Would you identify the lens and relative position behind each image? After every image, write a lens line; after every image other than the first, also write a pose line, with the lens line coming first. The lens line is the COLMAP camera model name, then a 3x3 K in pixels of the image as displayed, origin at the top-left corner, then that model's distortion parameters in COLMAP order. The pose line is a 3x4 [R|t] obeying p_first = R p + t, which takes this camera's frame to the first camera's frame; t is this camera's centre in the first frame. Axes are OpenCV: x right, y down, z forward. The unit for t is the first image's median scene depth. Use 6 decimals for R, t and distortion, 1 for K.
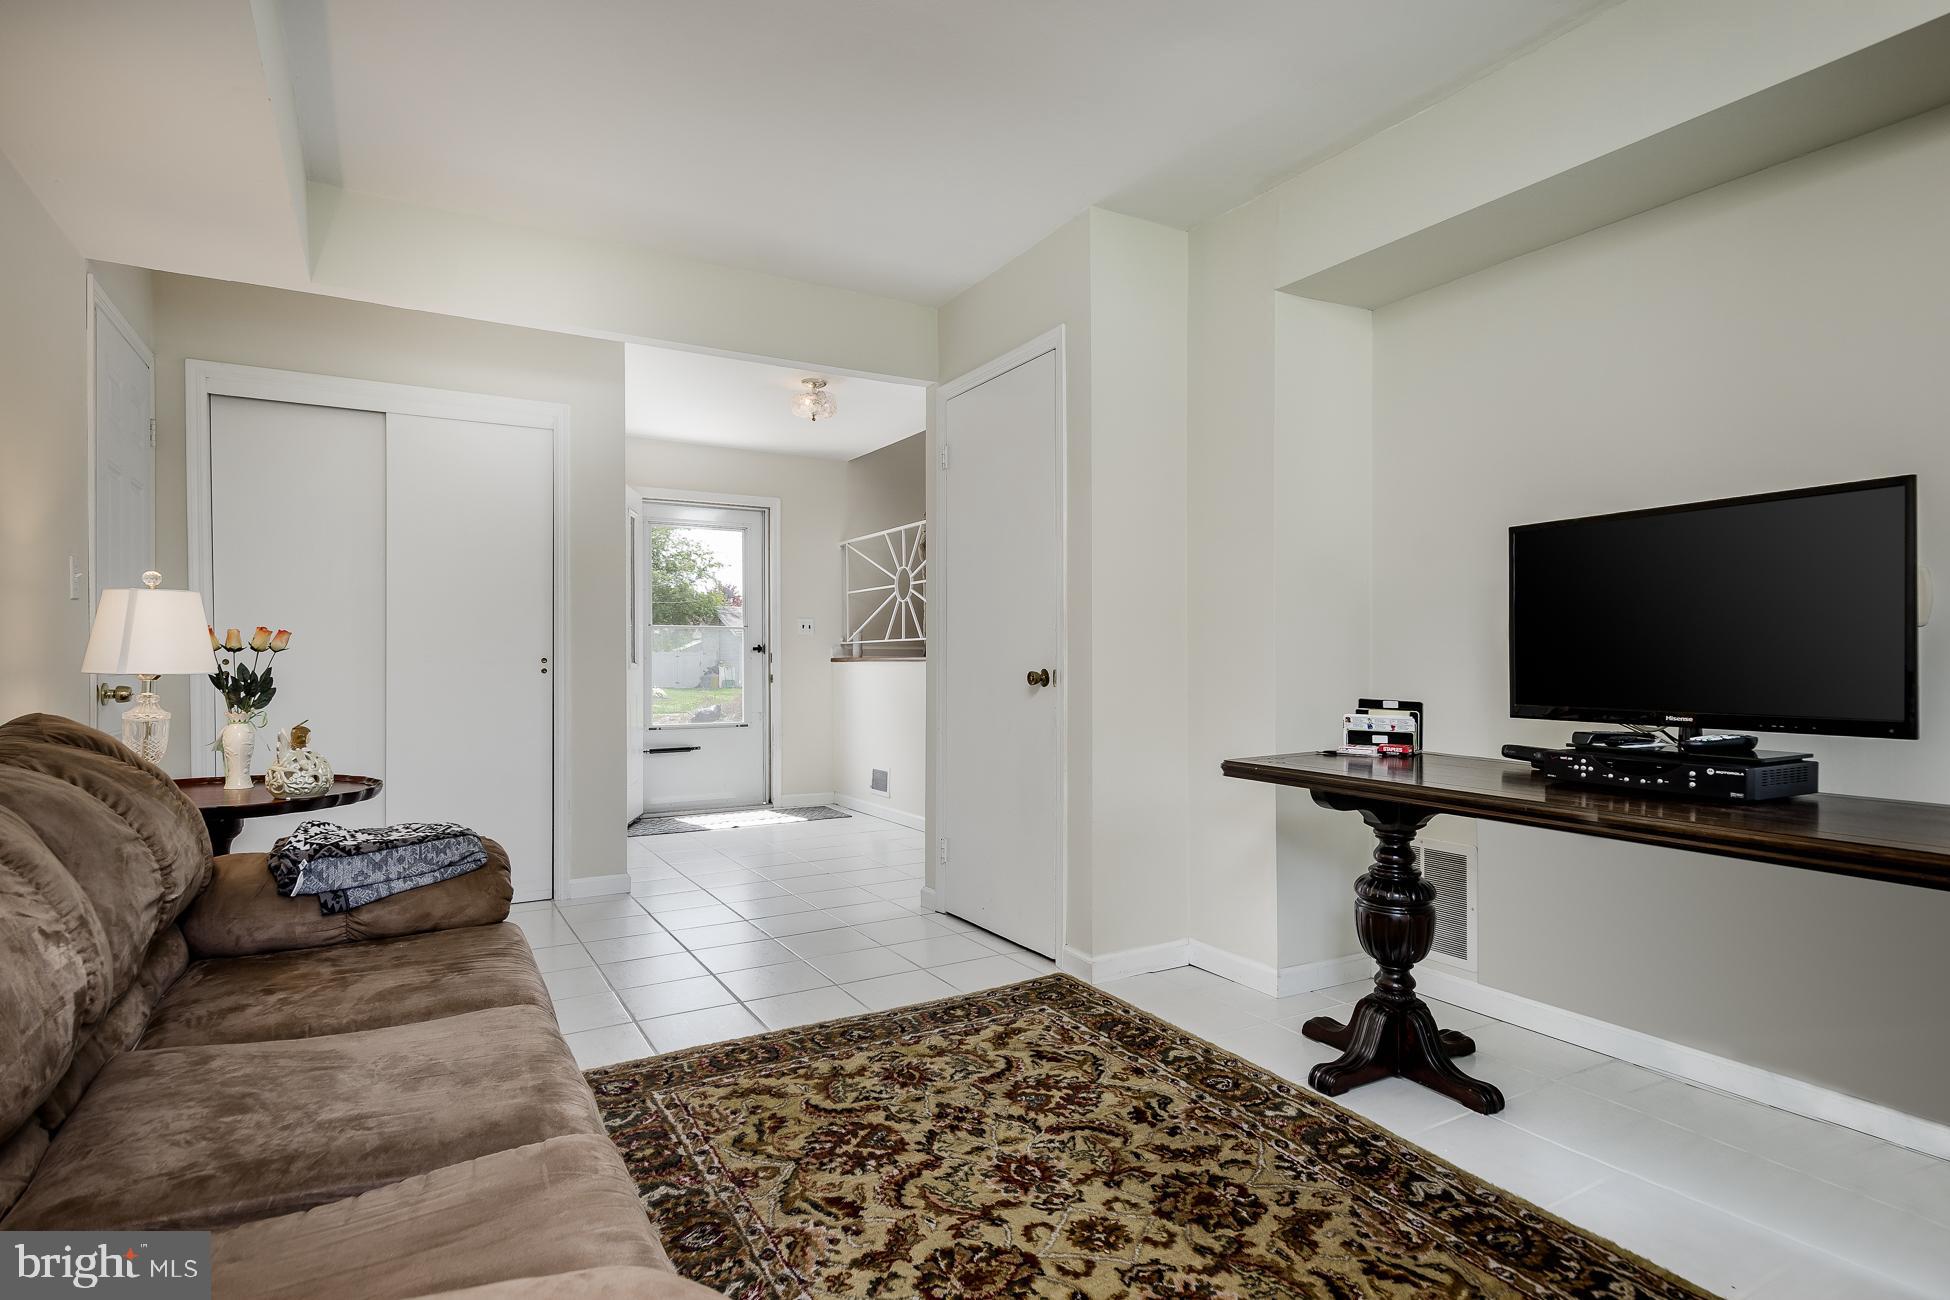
lens RADIAL K [[964.5, 0, 971.6], [0, 964.5, 658.0], [0, 0, 1]] dist [0.003274, -0.000458]
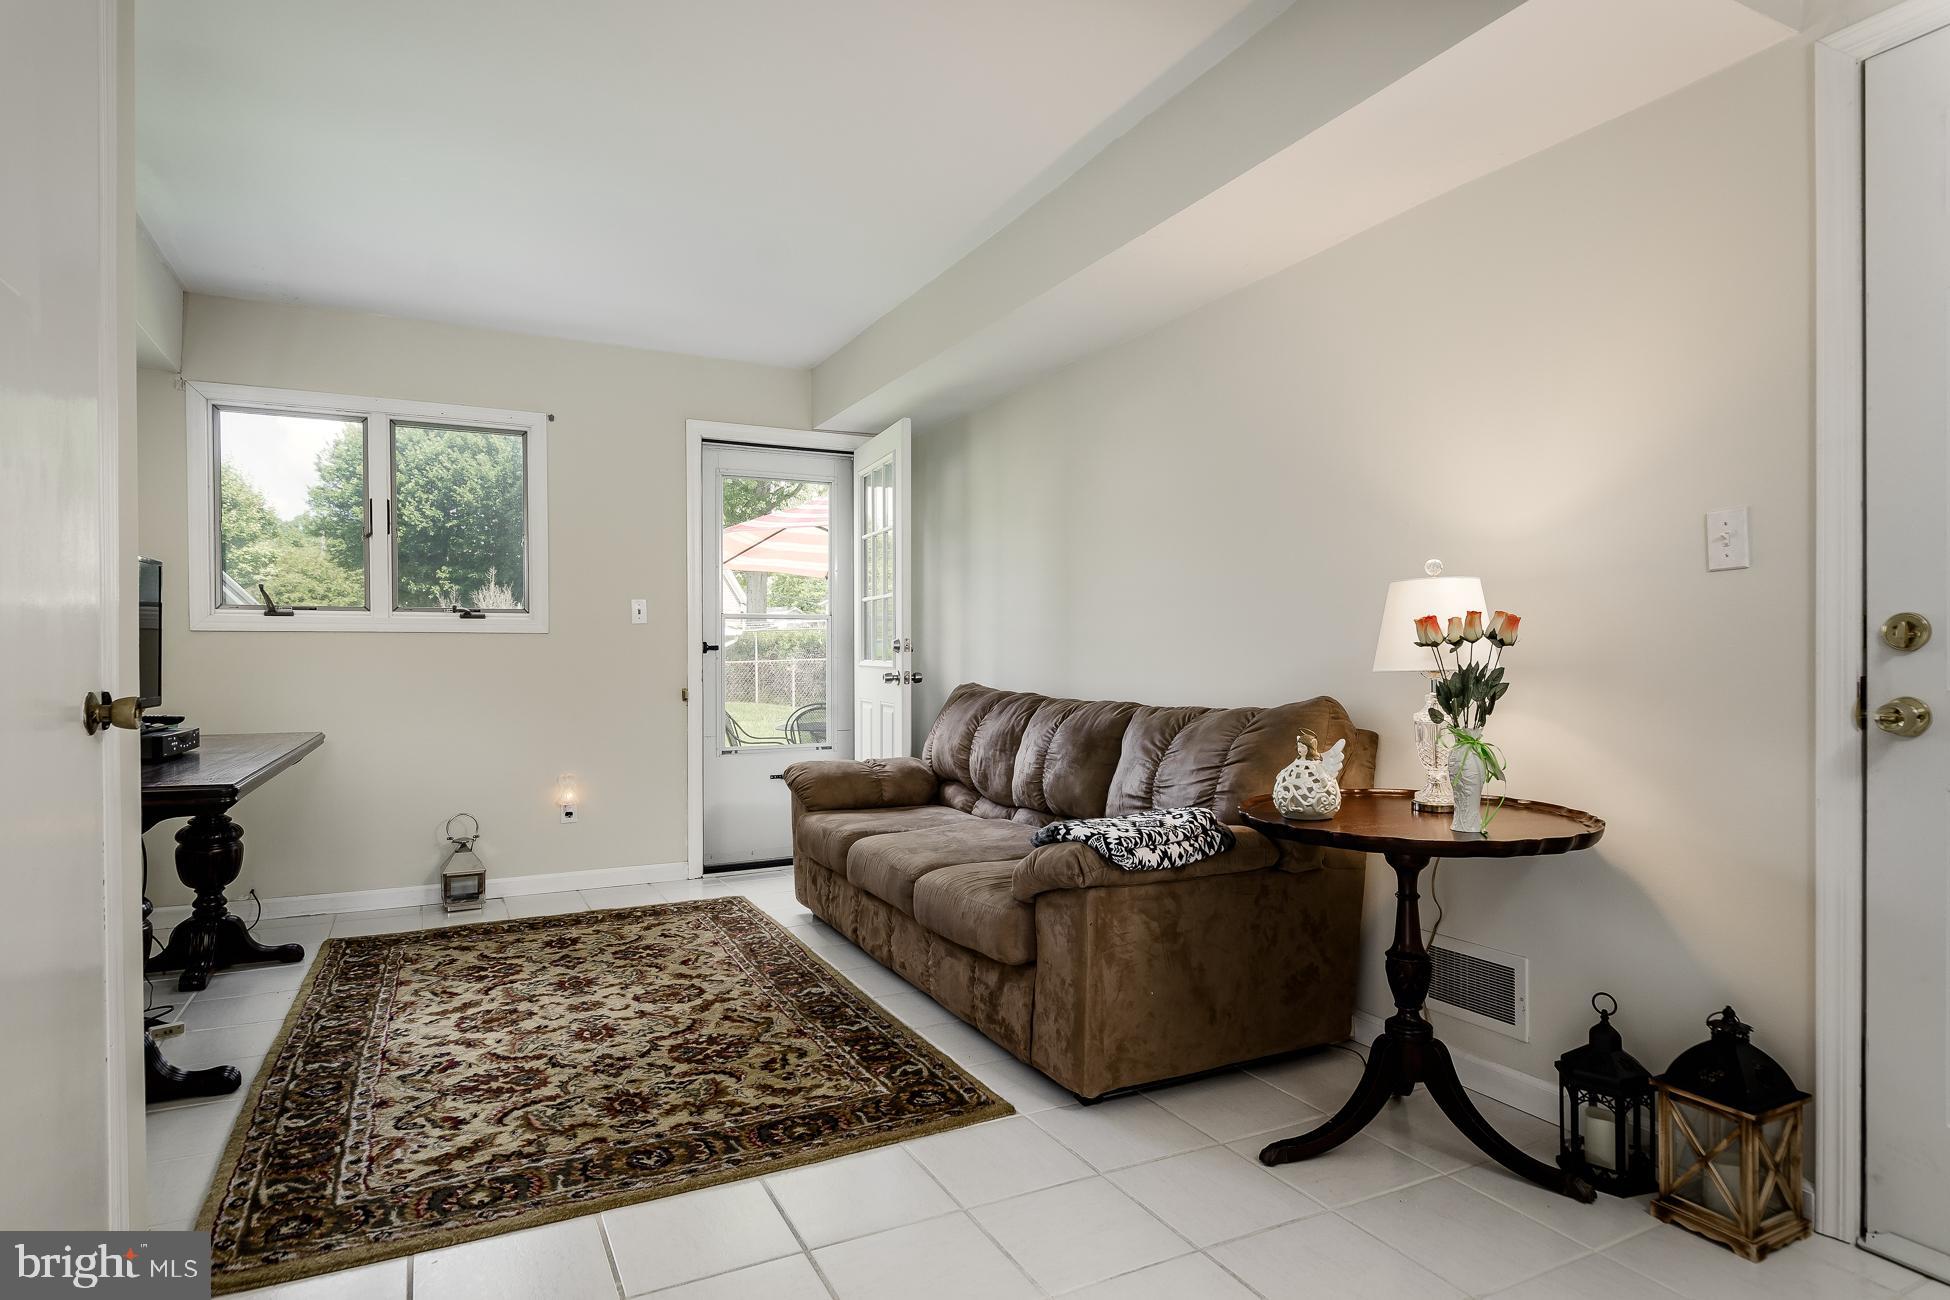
lens RADIAL K [[1073.4, 0, 975.0], [0, 1073.4, 650.0], [0, 0, 1]] dist [0.013842, -0.000707]
pose [[-0.998096, 0.005315, 0.061449, -0.503049], [0.005256, 0.999986, -0.001126, -0.006207], [-0.061455, -0.000801, -0.998110, 2.161454]]
